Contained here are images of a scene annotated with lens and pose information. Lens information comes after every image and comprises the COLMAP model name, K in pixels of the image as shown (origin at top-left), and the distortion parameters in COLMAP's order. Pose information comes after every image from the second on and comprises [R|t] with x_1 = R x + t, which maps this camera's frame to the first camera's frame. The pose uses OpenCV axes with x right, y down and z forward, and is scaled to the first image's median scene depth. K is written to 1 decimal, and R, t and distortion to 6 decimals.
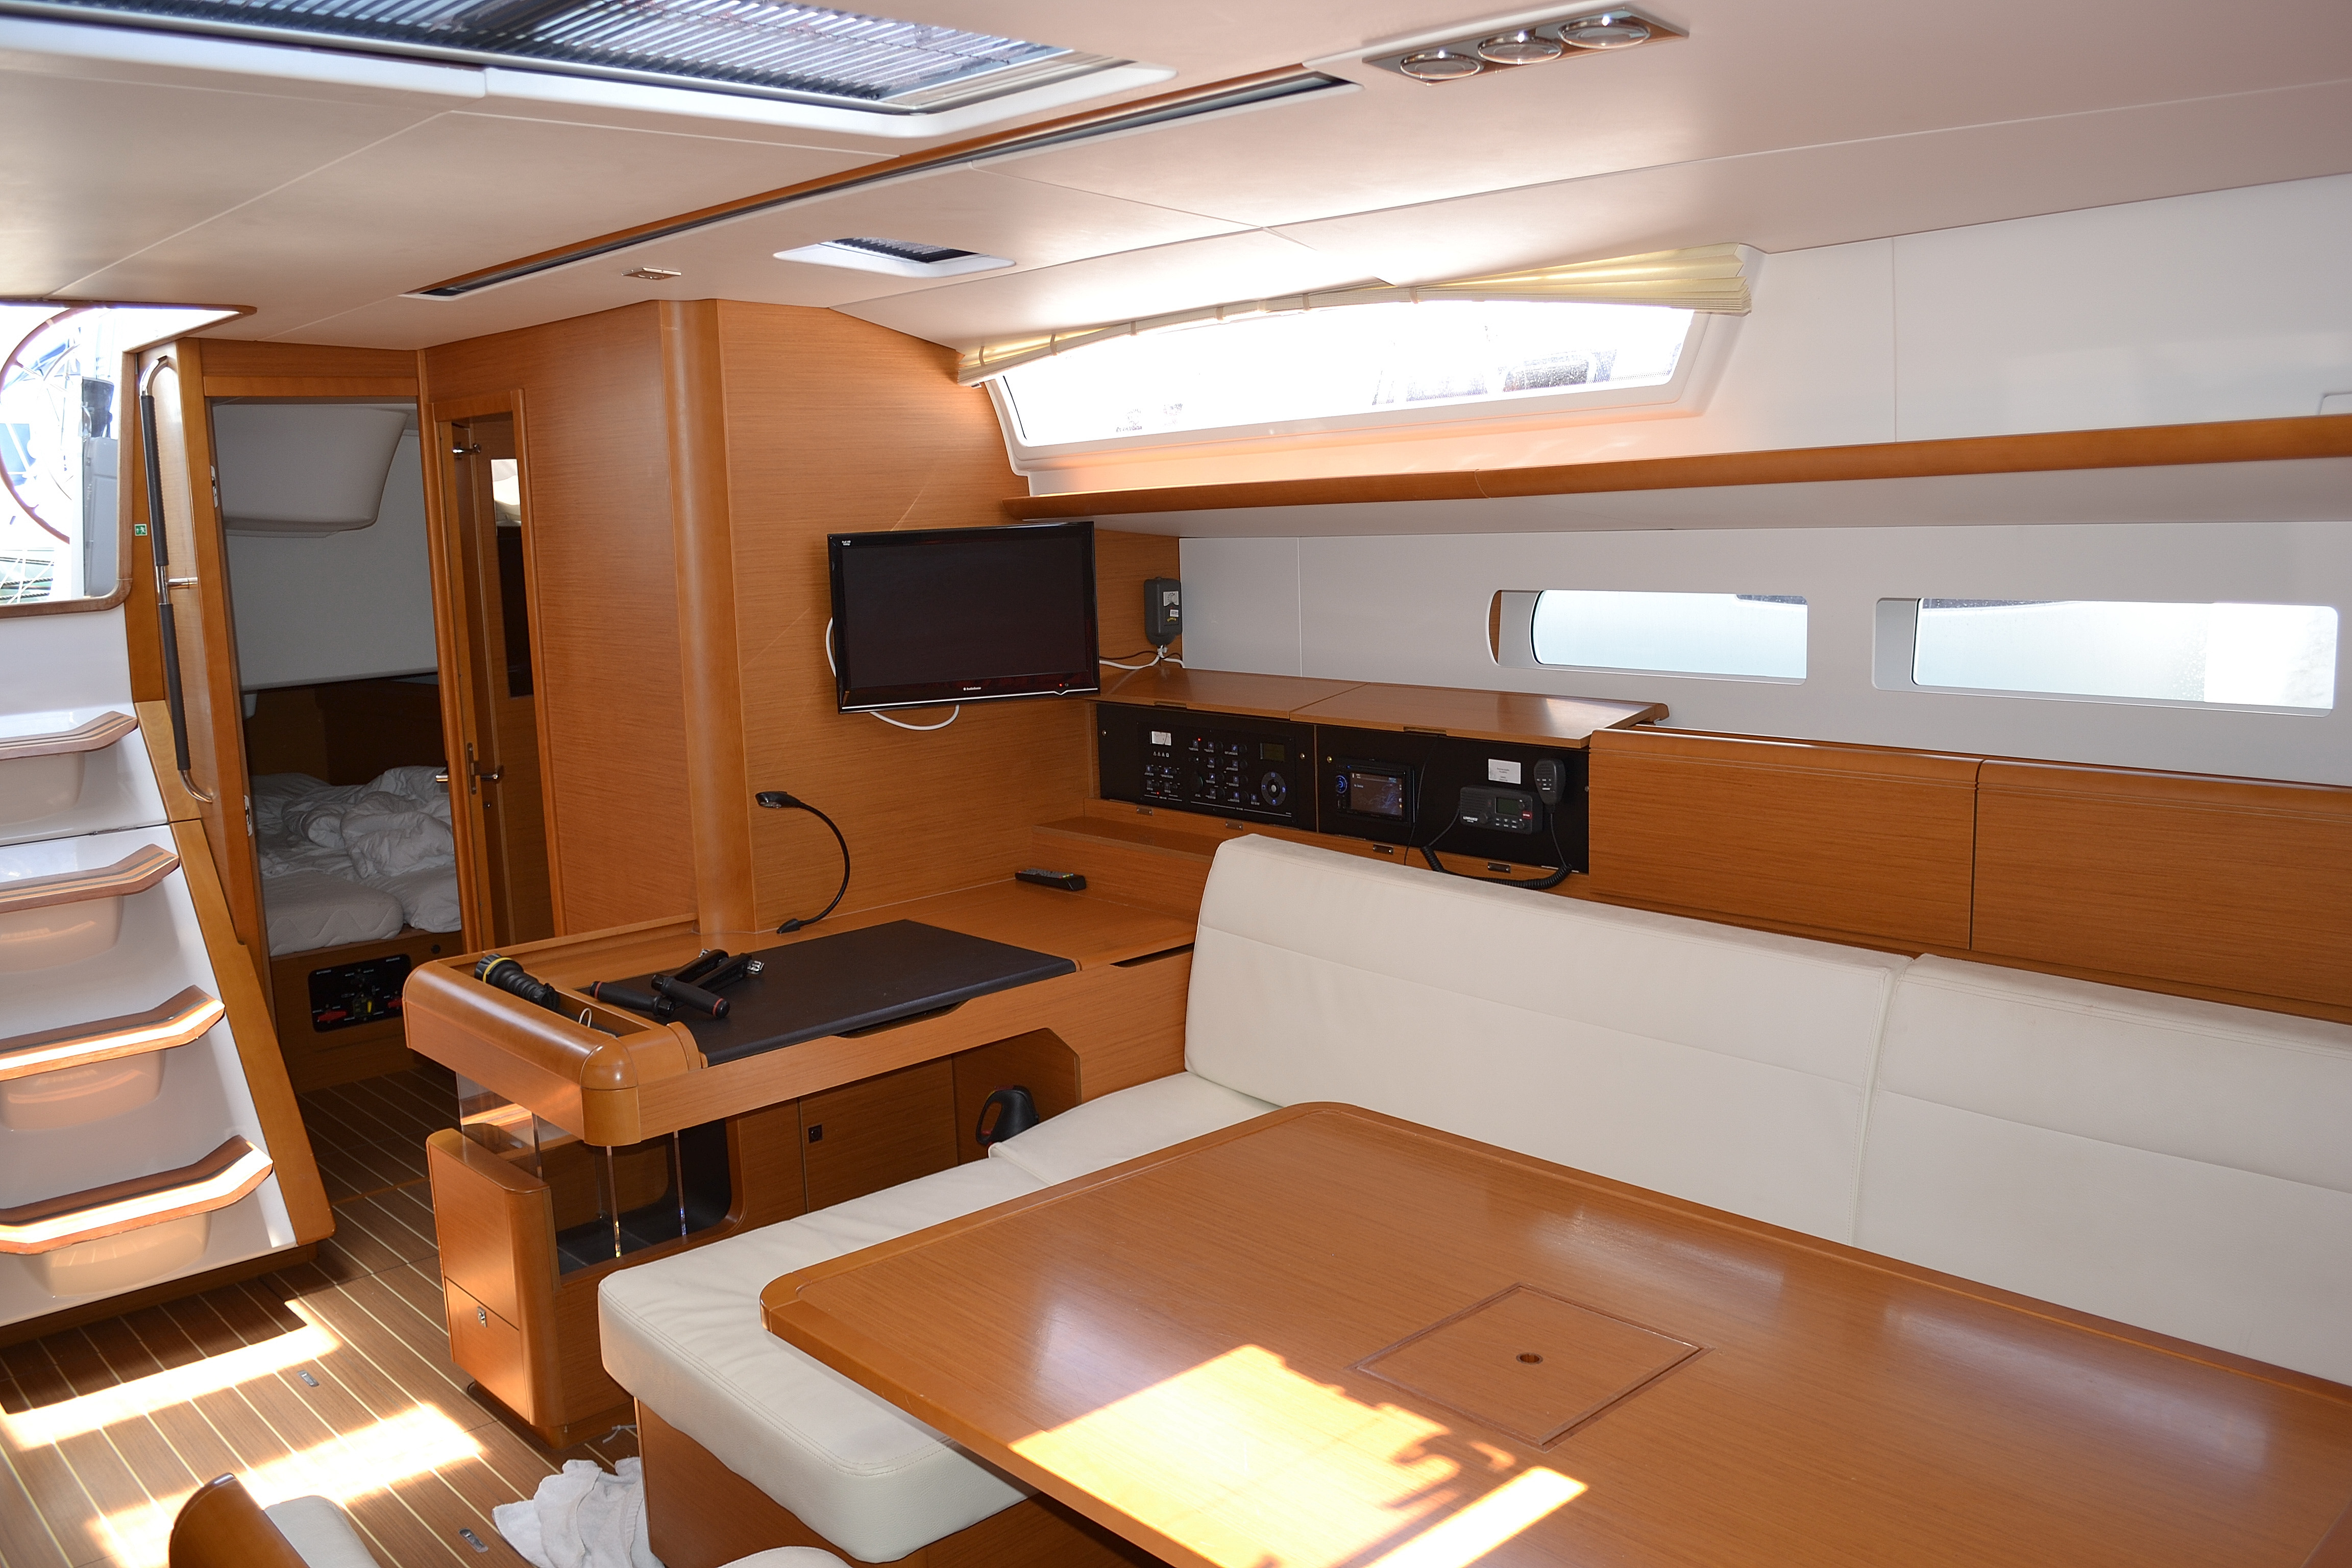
lens RADIAL K [[1926.3, 0, 1176.0], [0, 1926.3, 784.0], [0, 0, 1]] dist [-0.059569, -0.009232]
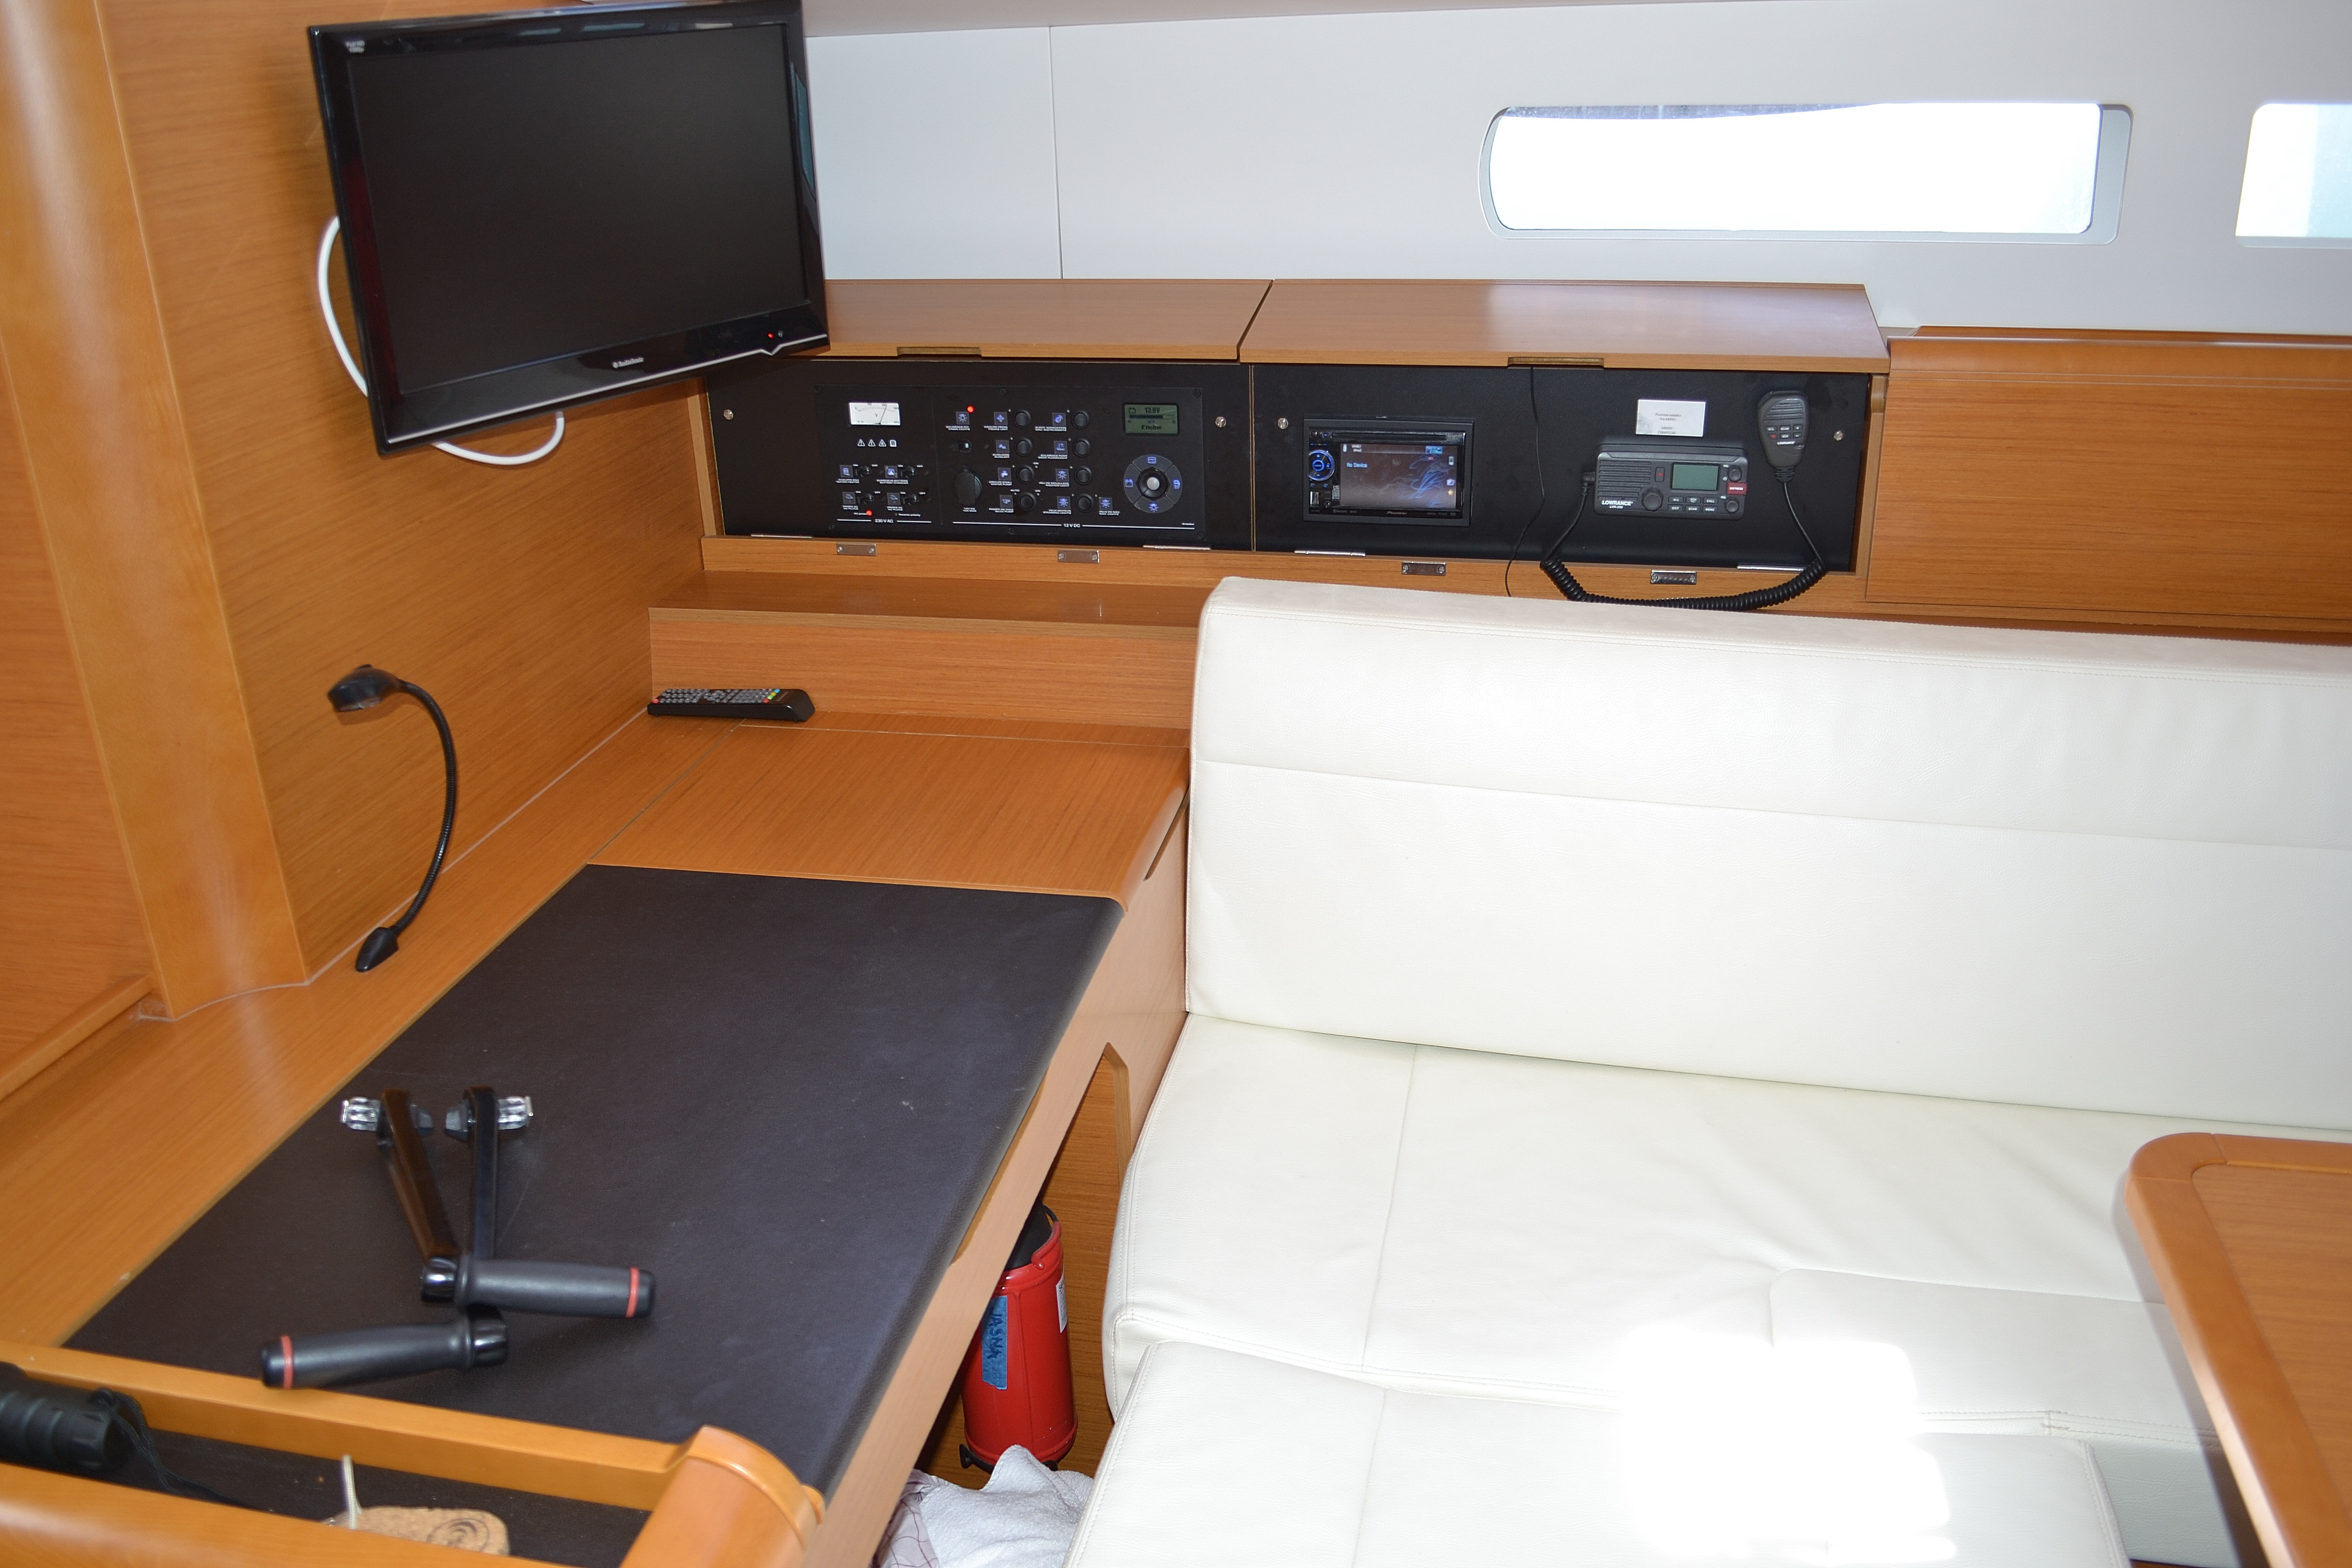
lens RADIAL K [[1926.3, 0, 1176.0], [0, 1926.3, 784.0], [0, 0, 1]] dist [-0.059569, -0.009232]
pose [[0.814954, -0.221187, 0.535655, -0.274265], [0.094409, 0.962623, 0.253858, -0.057160], [-0.571784, -0.156311, 0.805376, 0.531738]]
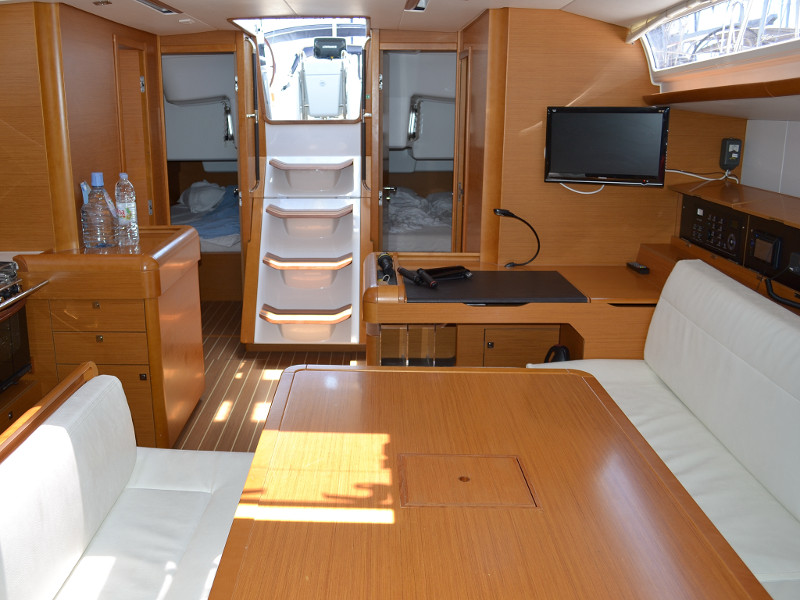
lens RADIAL K [[756.2, 0, 348.2], [0, 756.2, 298.4], [0, 0, 1]] dist [-0.056742, -0.009240]
pose [[0.710268, 0.204380, -0.673609, 0.314313], [-0.130806, 0.978577, 0.158987, -0.011428], [0.691672, -0.024811, 0.721786, 0.141091]]
